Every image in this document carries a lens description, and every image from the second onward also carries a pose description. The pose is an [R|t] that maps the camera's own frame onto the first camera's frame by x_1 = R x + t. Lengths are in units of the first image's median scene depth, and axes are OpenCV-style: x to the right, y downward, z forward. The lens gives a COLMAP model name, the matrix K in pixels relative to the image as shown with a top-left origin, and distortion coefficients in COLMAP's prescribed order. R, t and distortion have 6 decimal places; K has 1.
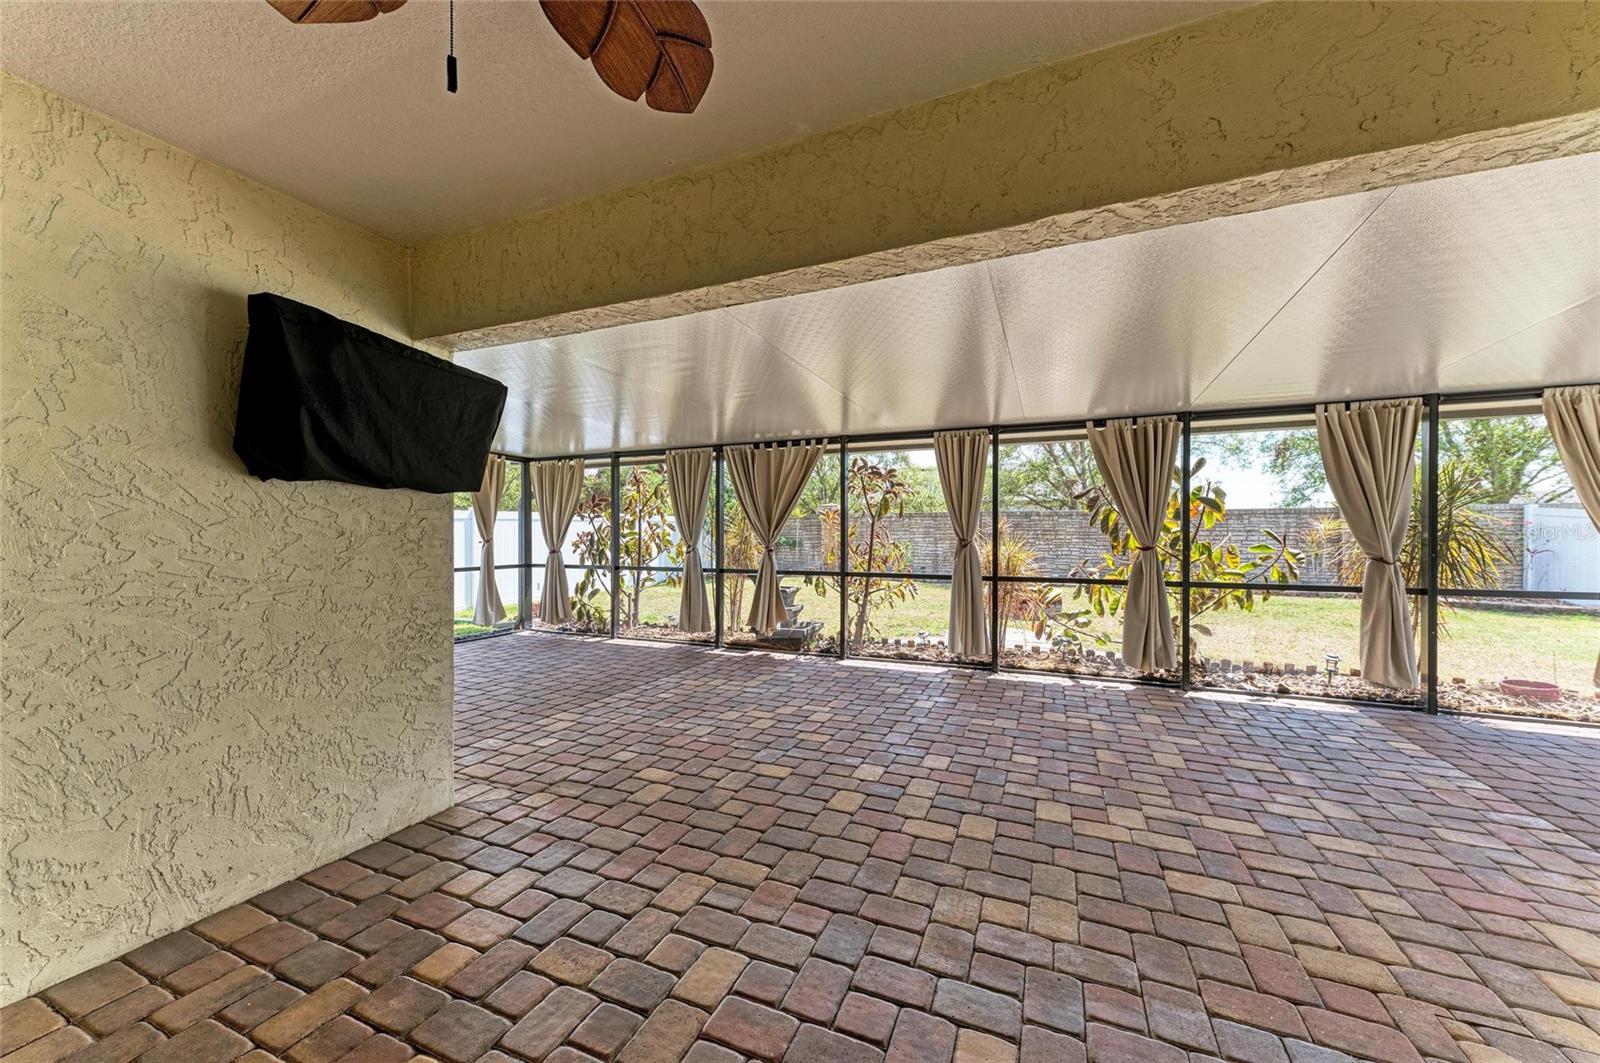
lens RADIAL K [[599.5, 0, 793.6], [0, 599.5, 532.8], [0, 0, 1]] dist [0.009801, -0.000047]
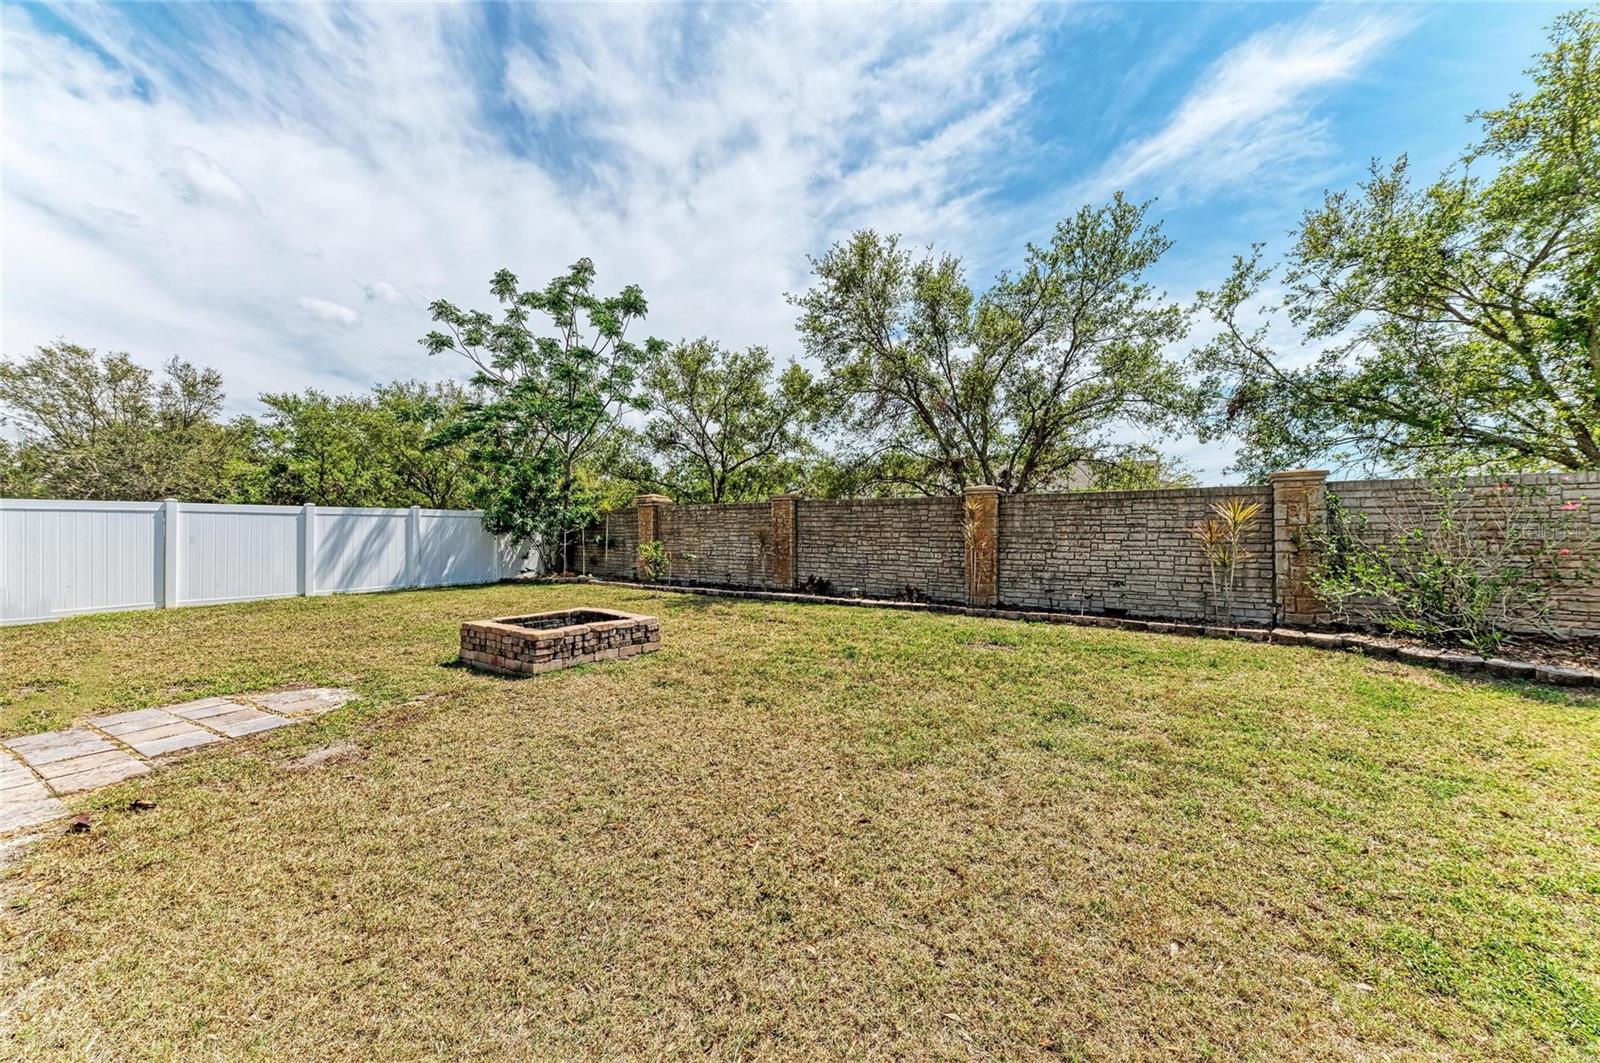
lens RADIAL K [[595.4, 0, 795.5], [0, 595.4, 533.5], [0, 0, 1]] dist [0.016505, -0.005816]
pose [[0.986852, 0.000973, -0.161623, 1.268046], [-0.001123, 0.999999, -0.000836, 0.017495], [0.161623, 0.001006, 0.986852, 0.785877]]
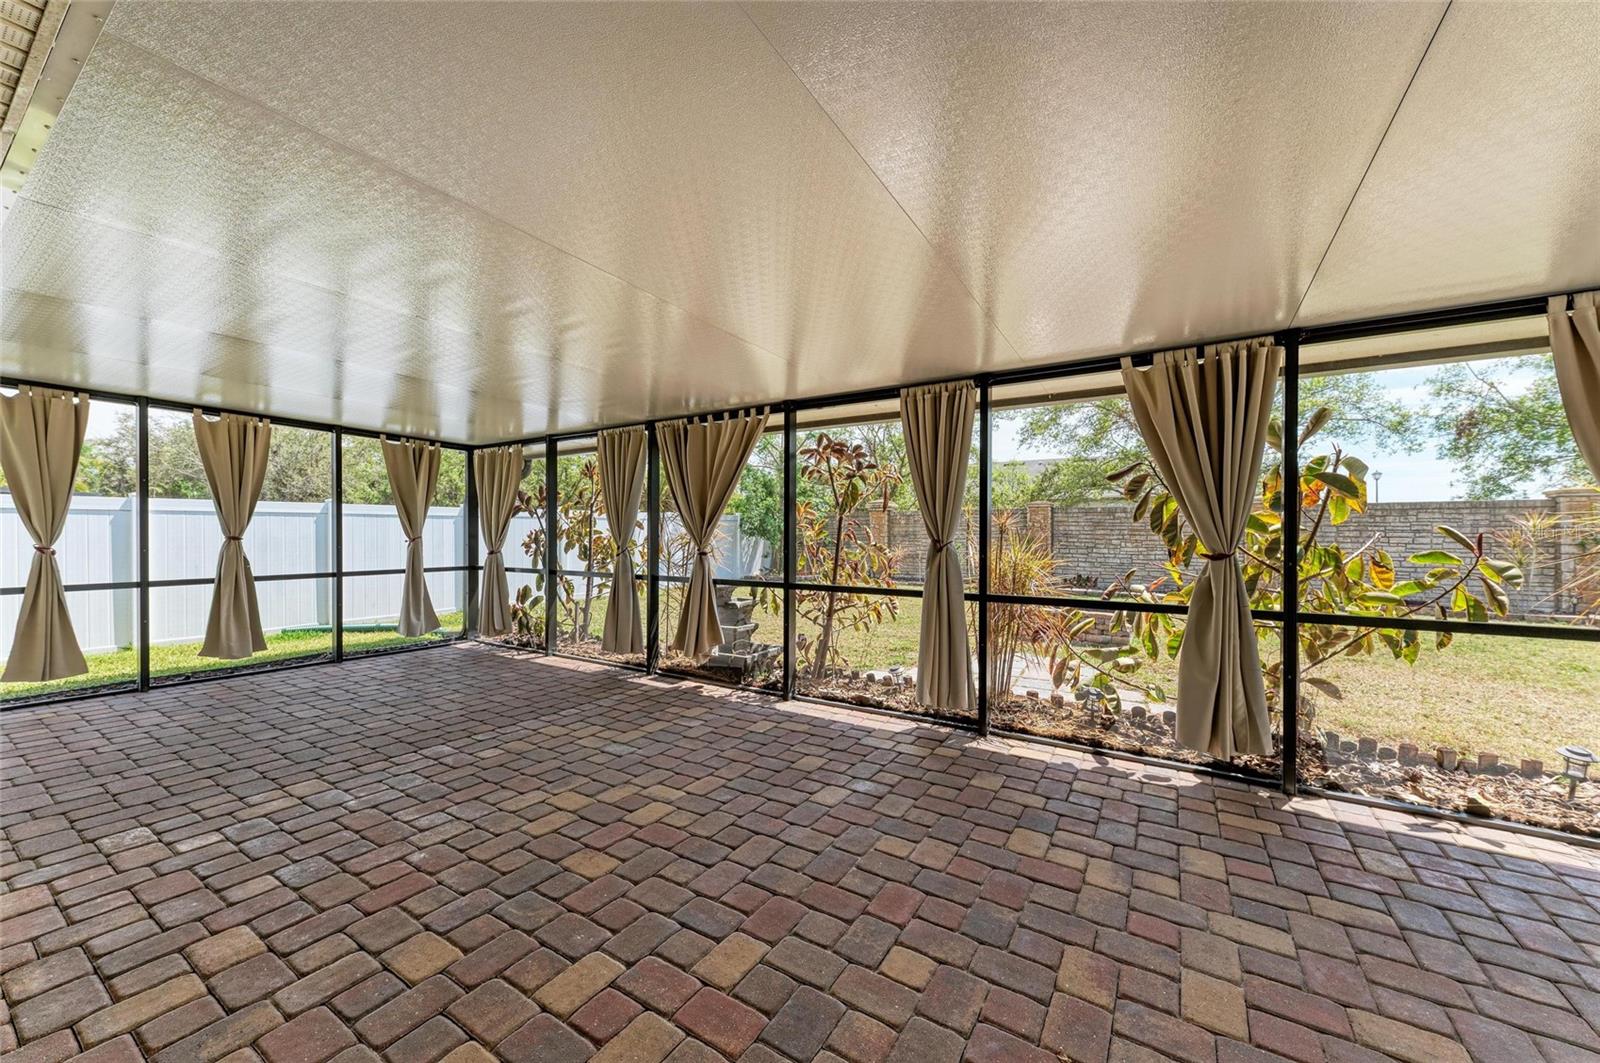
lens RADIAL K [[595.4, 0, 795.5], [0, 595.4, 533.5], [0, 0, 1]] dist [0.016505, -0.005816]
pose [[0.987799, 0.002759, -0.155713, 0.236104], [-0.002481, 0.999995, 0.001983, 0.001766], [0.155717, -0.001572, 0.987800, 0.303663]]
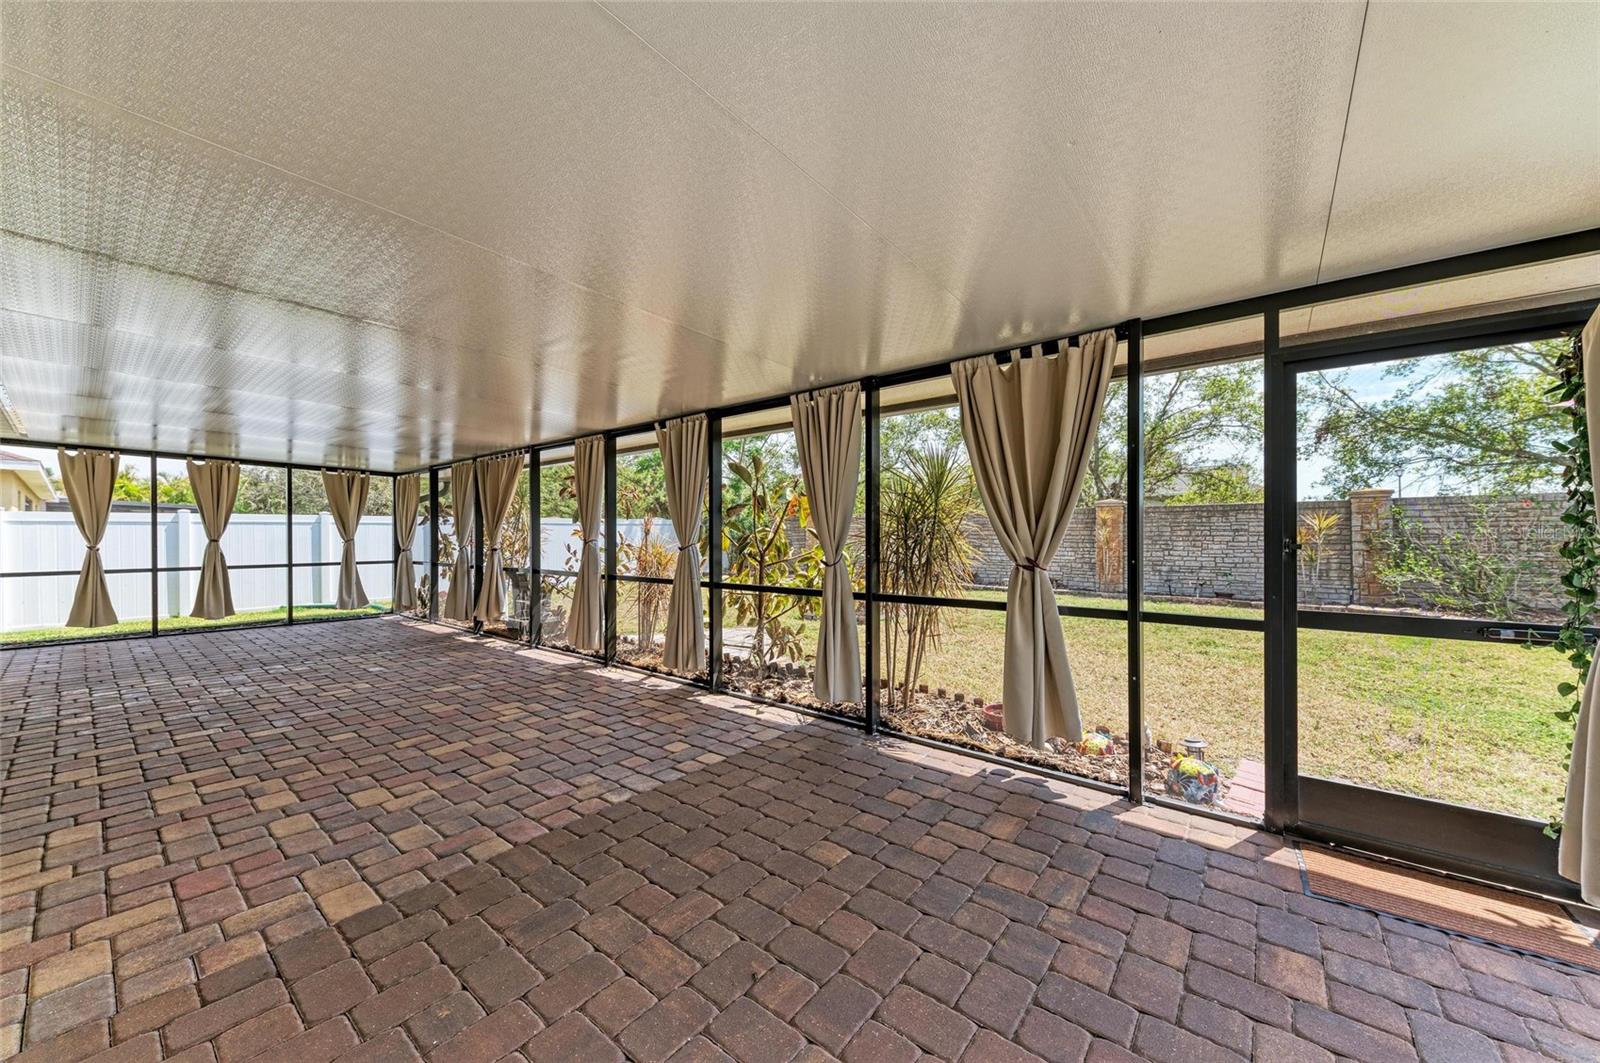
lens RADIAL K [[580.1, 0, 801.2], [0, 580.1, 533.7], [0, 0, 1]] dist [0.012800, -0.005348]
pose [[0.964924, -0.003568, -0.262504, 0.953755], [0.003231, 0.999993, -0.001715, 0.003652], [0.262509, 0.000806, 0.964929, 0.114981]]
